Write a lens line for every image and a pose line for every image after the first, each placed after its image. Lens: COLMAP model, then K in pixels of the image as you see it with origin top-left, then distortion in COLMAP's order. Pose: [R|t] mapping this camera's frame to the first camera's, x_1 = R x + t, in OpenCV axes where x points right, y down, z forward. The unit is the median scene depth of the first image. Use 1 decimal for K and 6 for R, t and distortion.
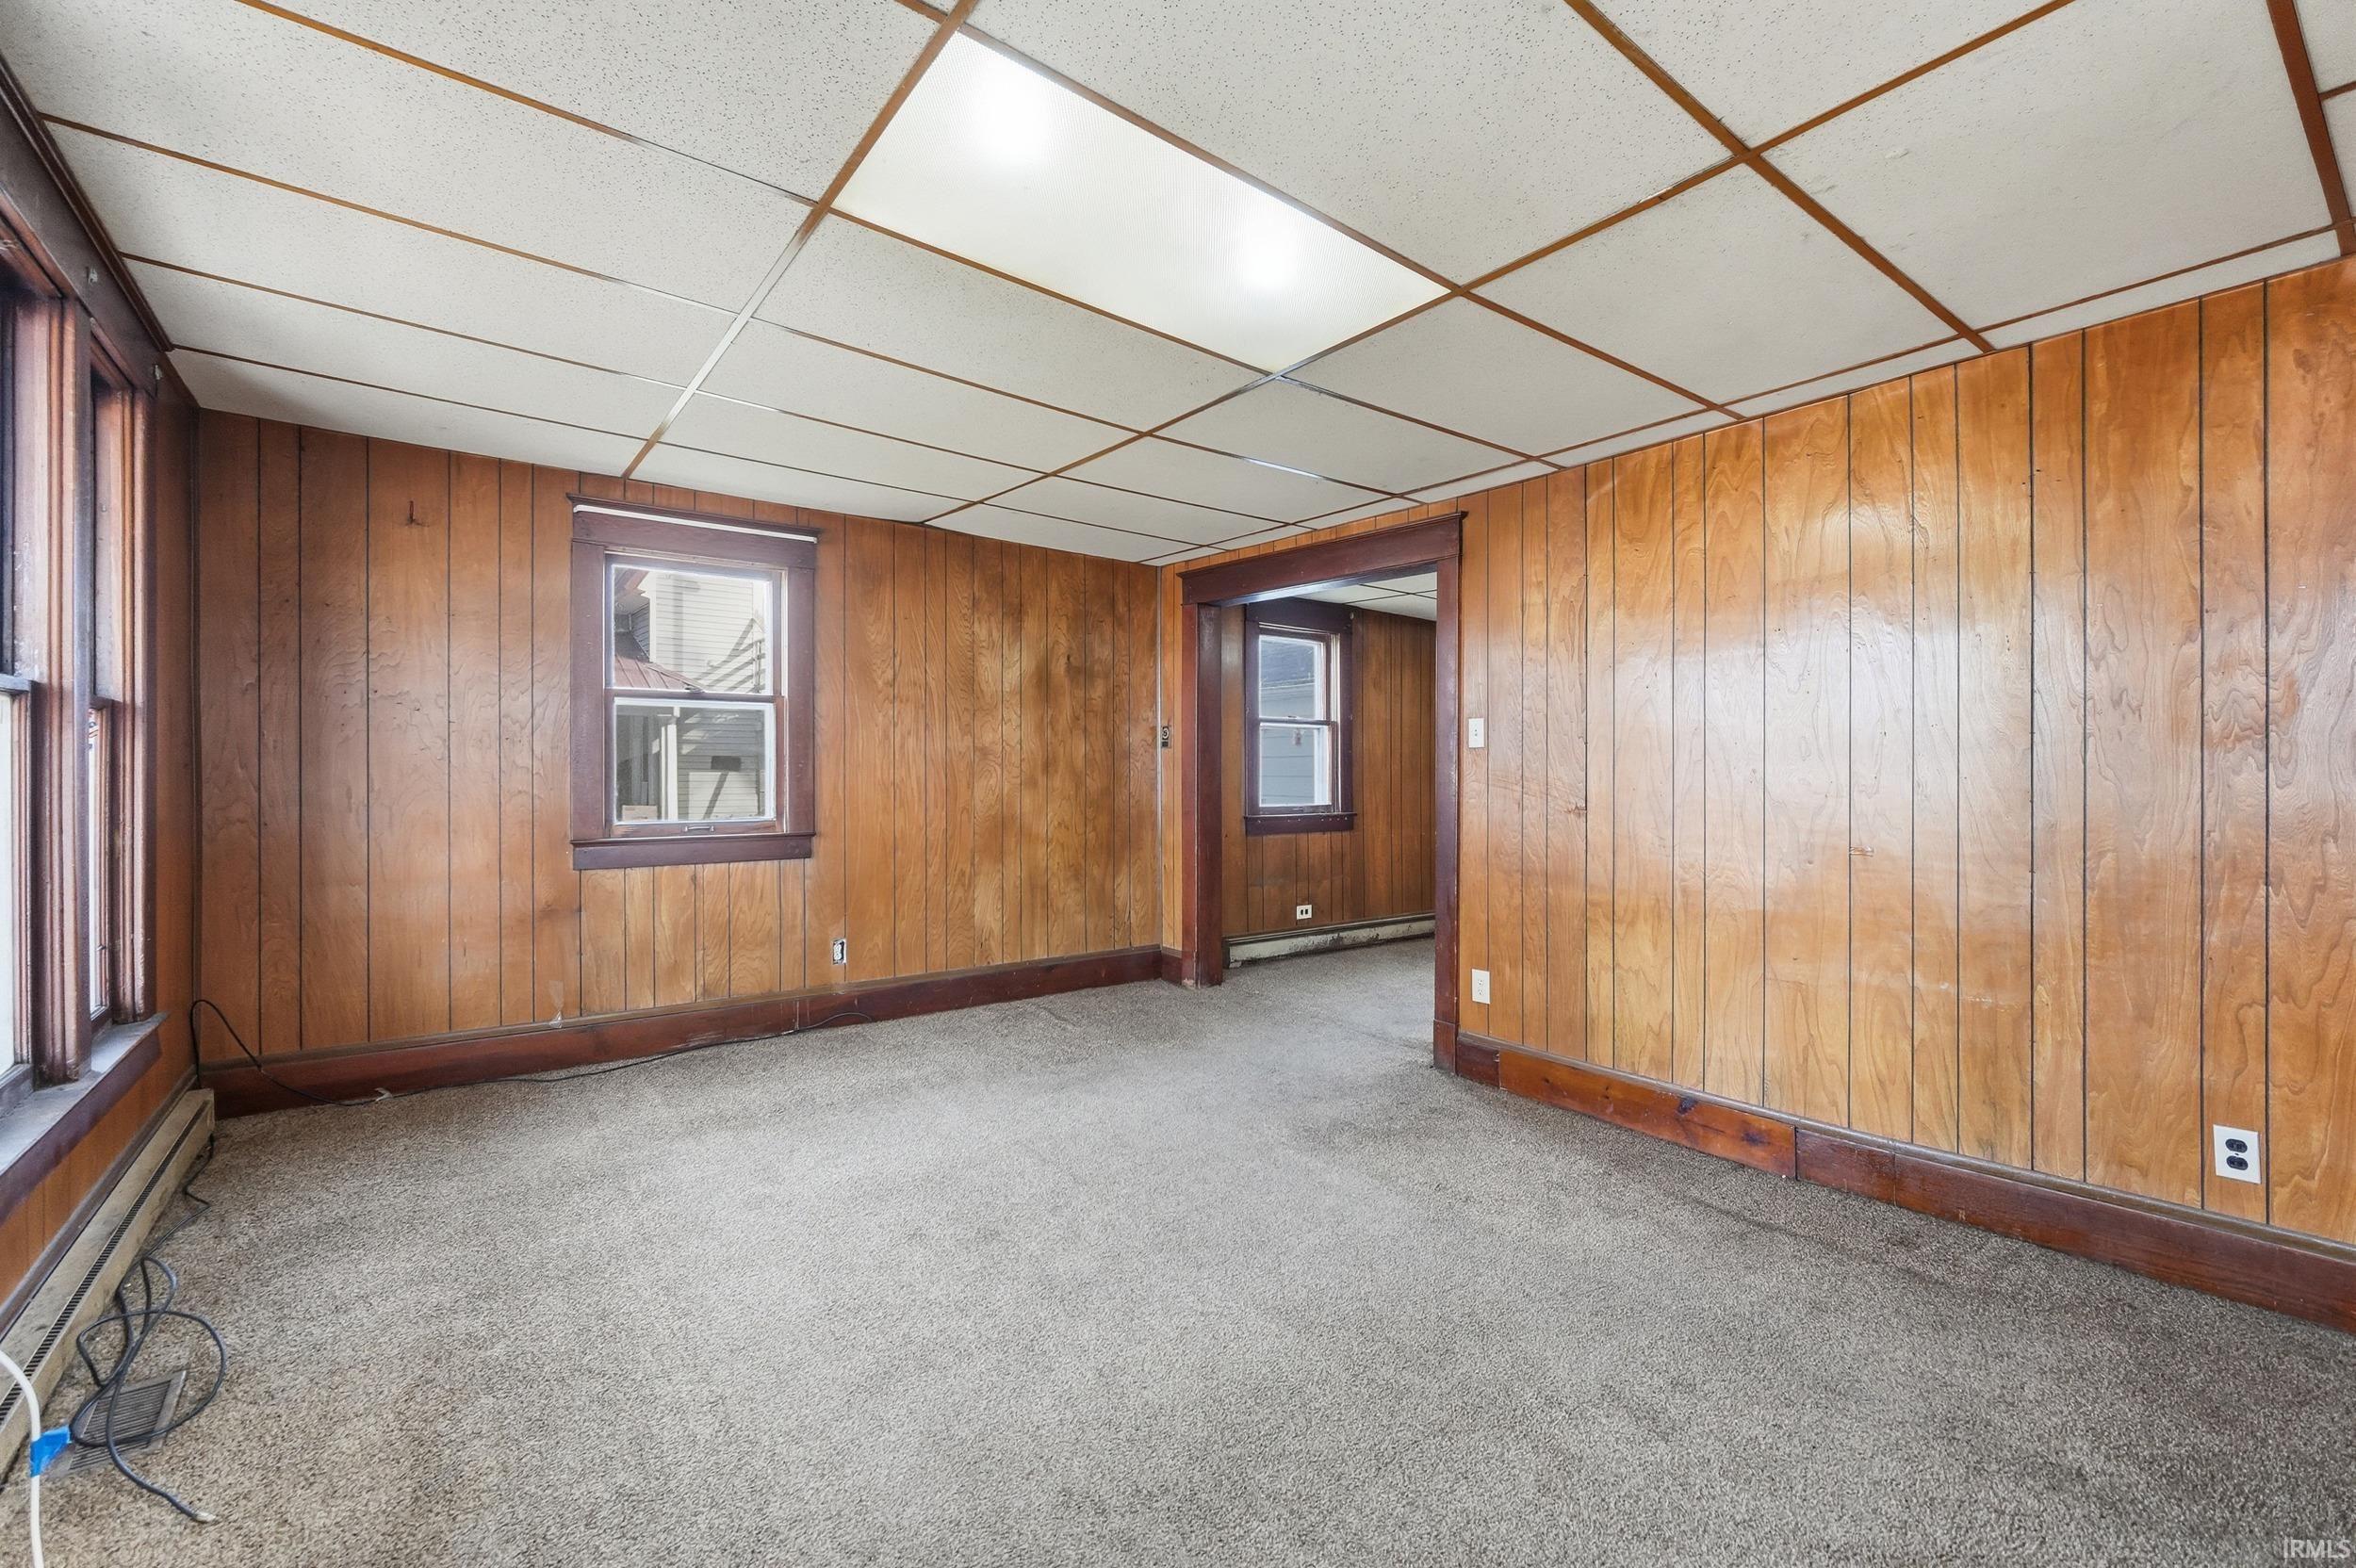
lens RADIAL K [[1007.2, 0, 1175.6], [0, 1007.2, 766.6], [0, 0, 1]] dist [0.000641, 0.000717]
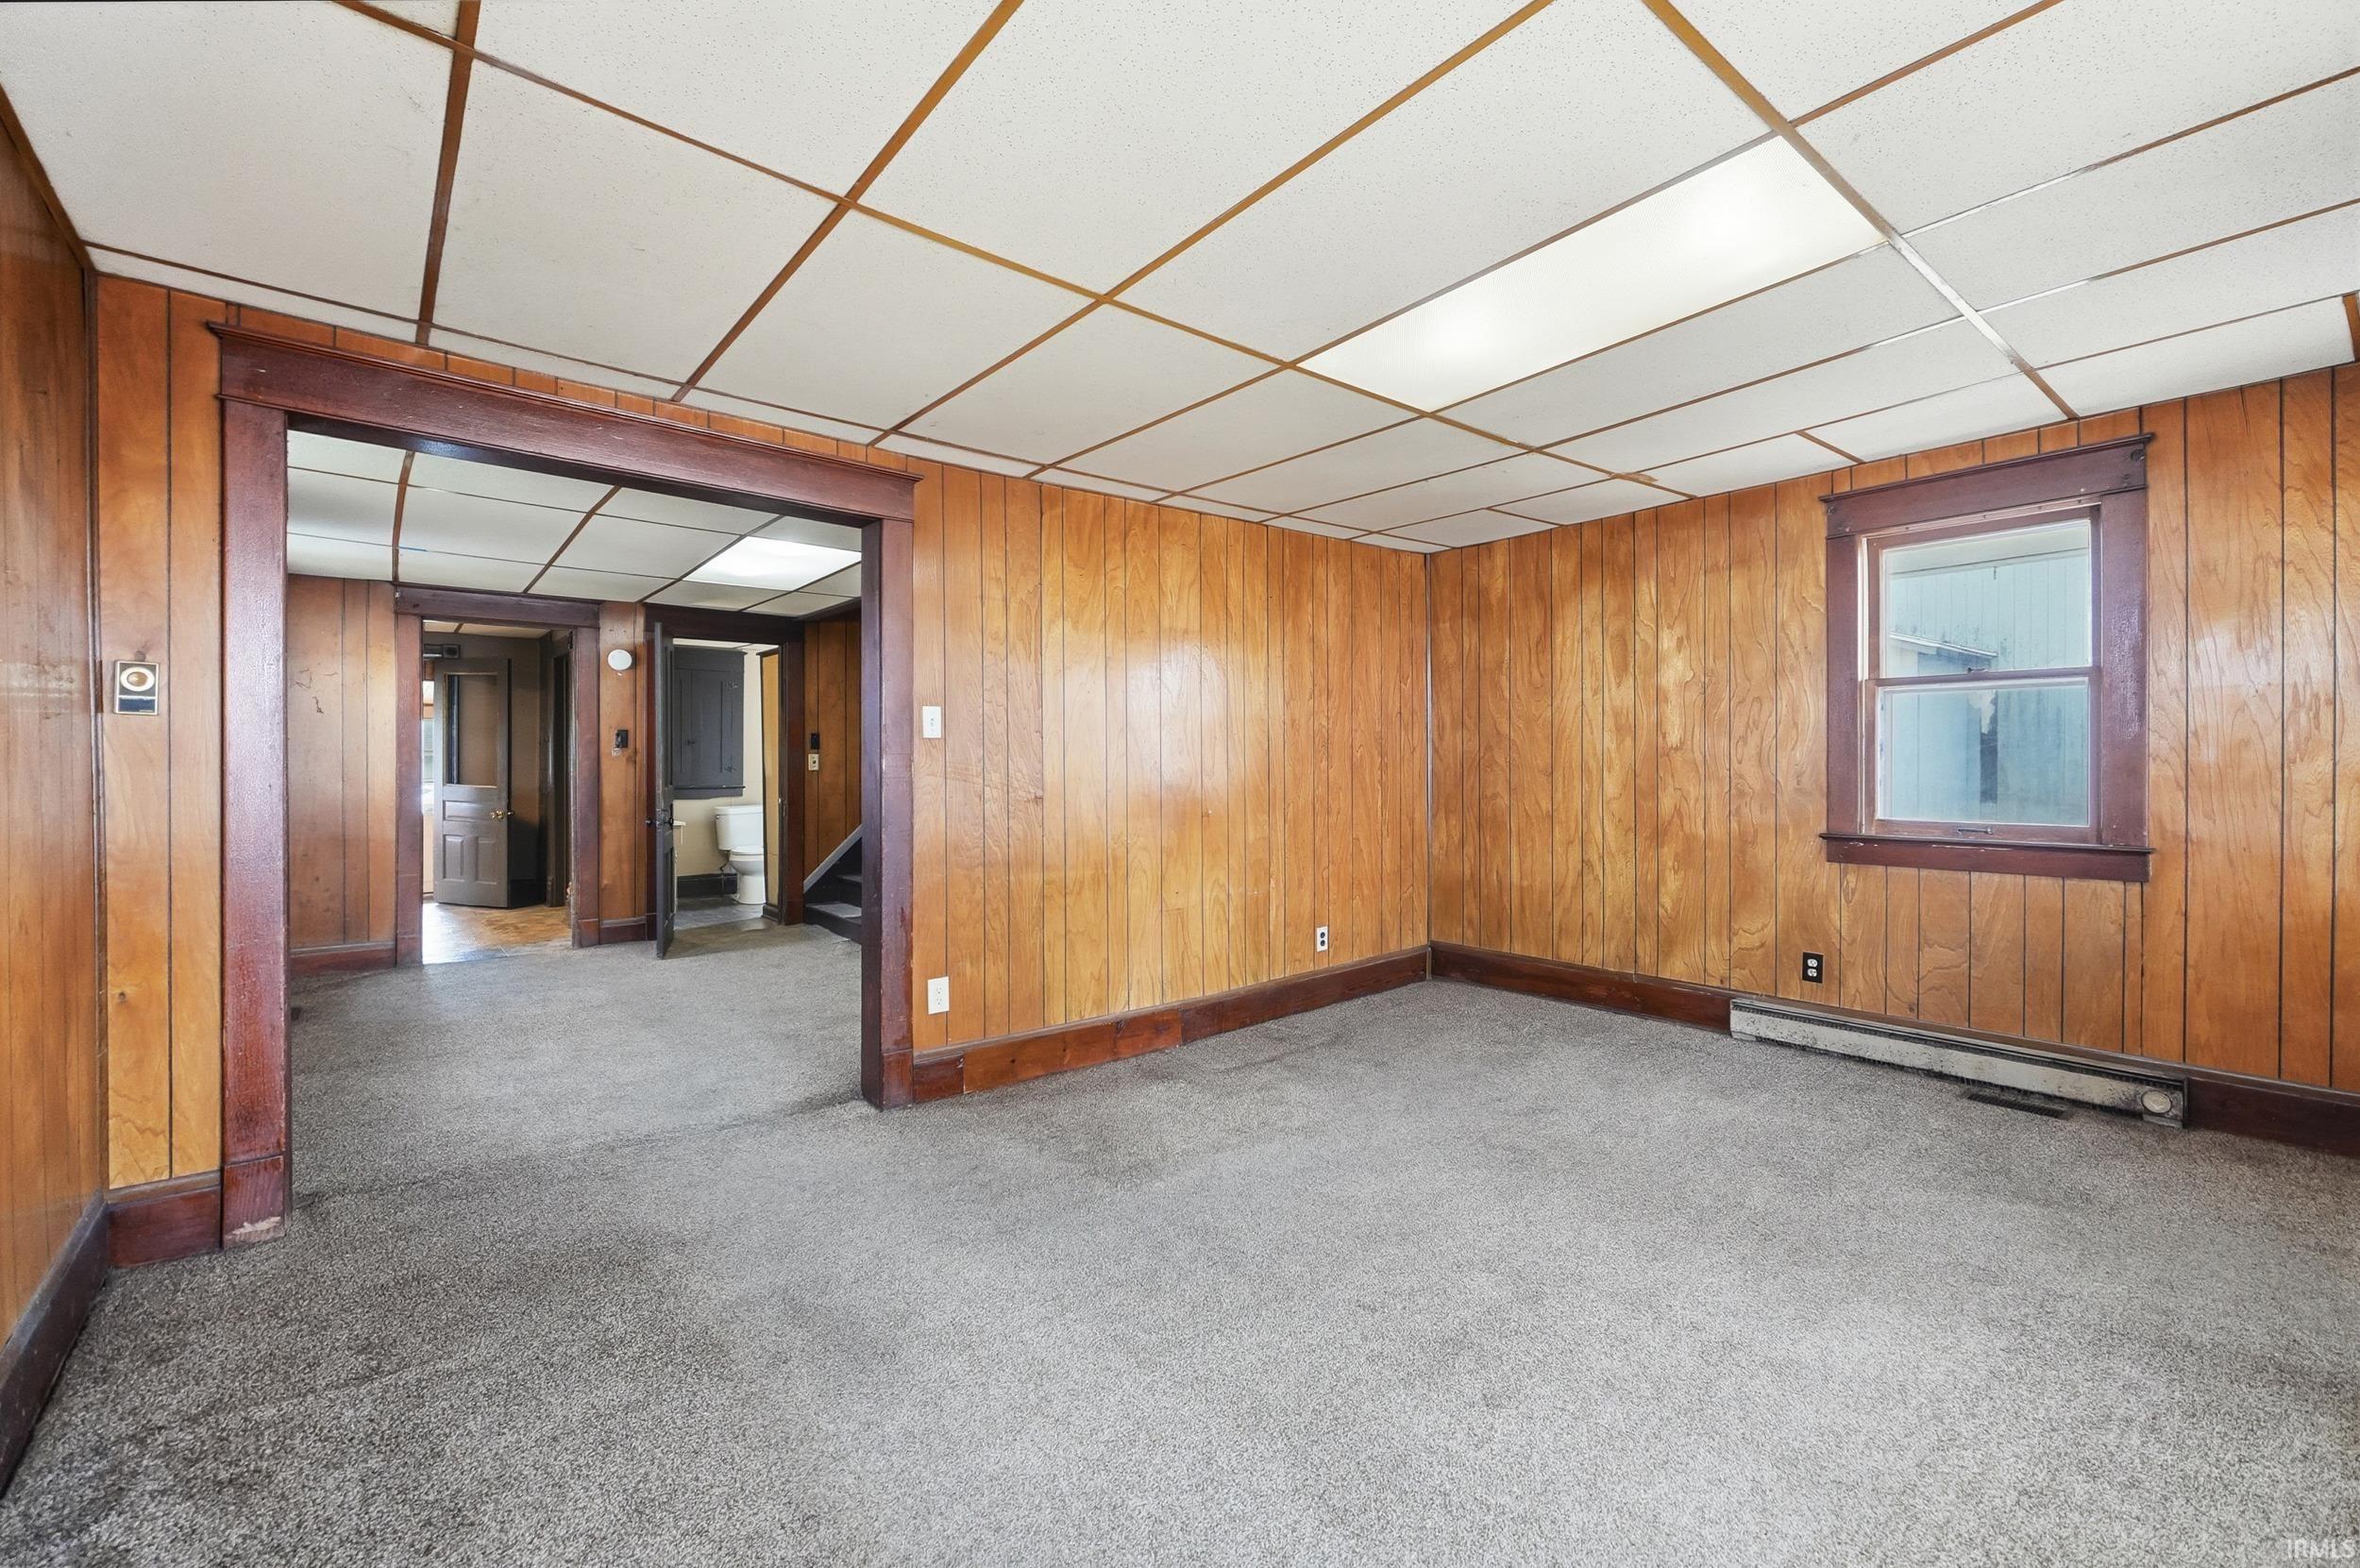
lens RADIAL K [[1008.9, 0, 1175.1], [0, 1008.9, 765.0], [0, 0, 1]] dist [0.000641, 0.000717]
pose [[-0.041179, -0.005321, 0.999138, -0.704208], [0.000808, 0.999985, 0.005359, 0.000907], [-0.999151, 0.001028, -0.041174, 0.910201]]
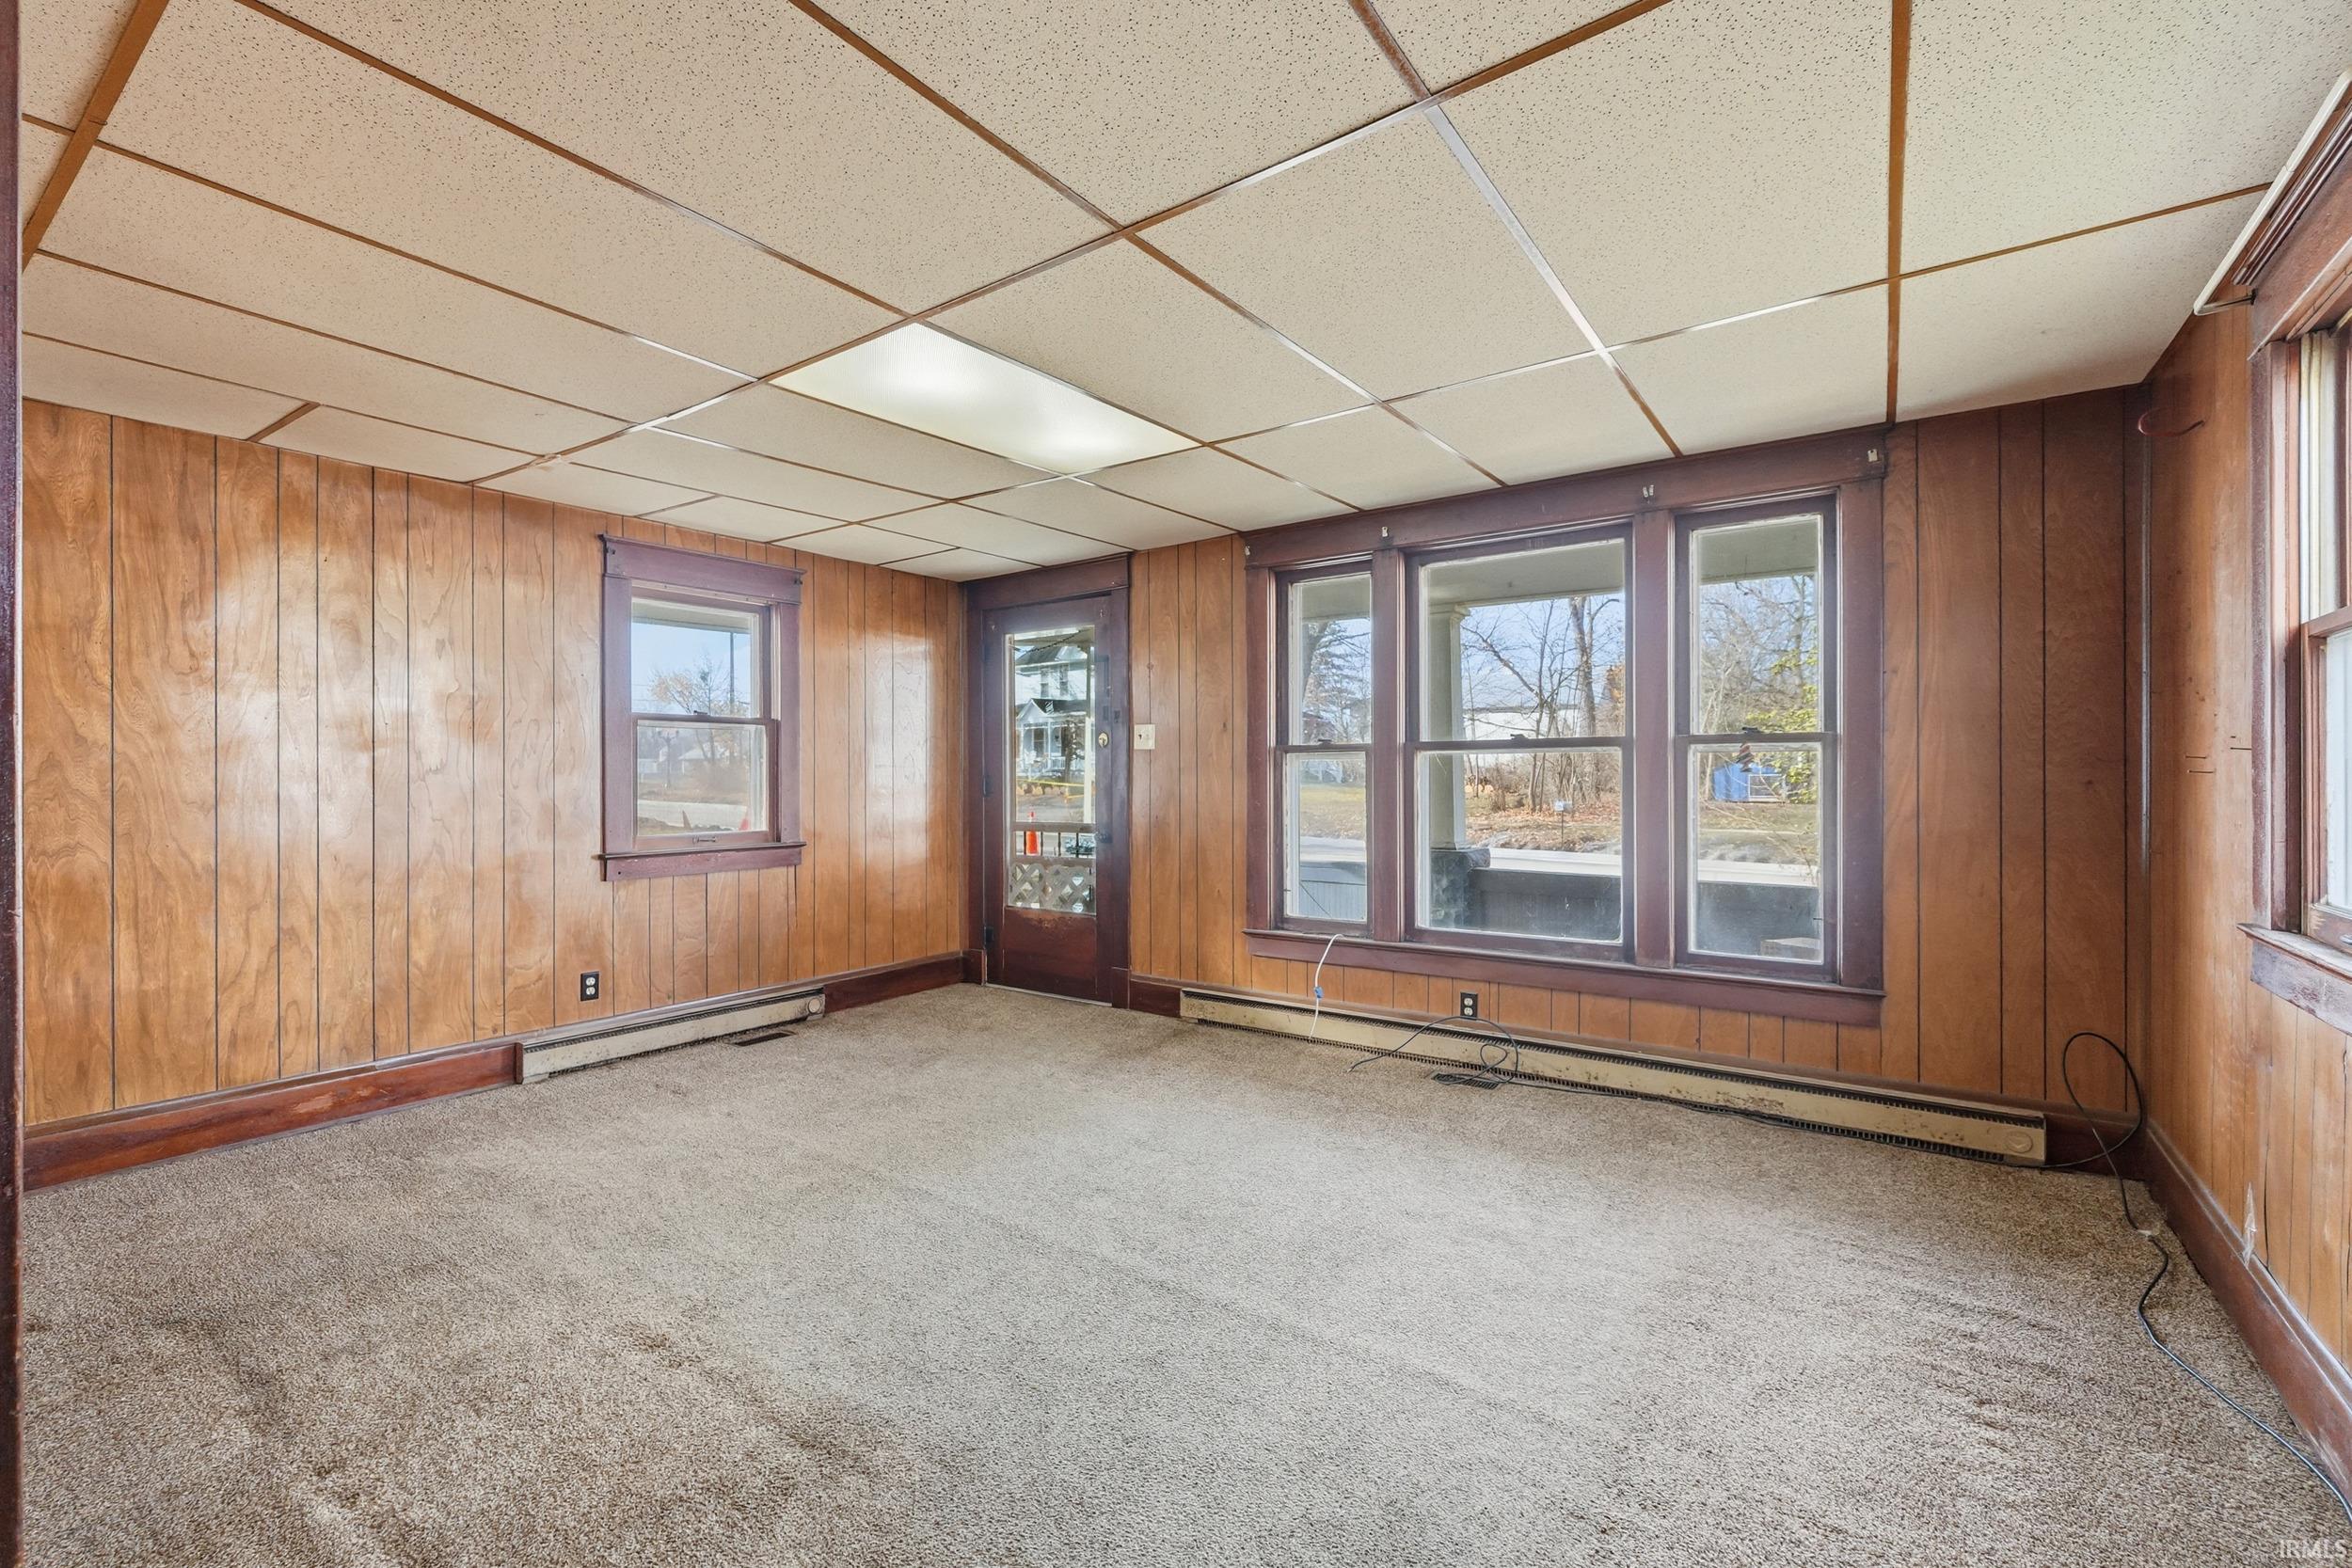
lens RADIAL K [[1005.4, 0, 1171.7], [0, 1005.4, 775.2], [0, 0, 1]] dist [0.000641, 0.000717]
pose [[-0.949453, -0.000909, -0.313908, 0.126457], [0.000868, 0.999984, -0.005522, -0.002243], [0.313908, -0.005516, -0.949437, 1.471126]]
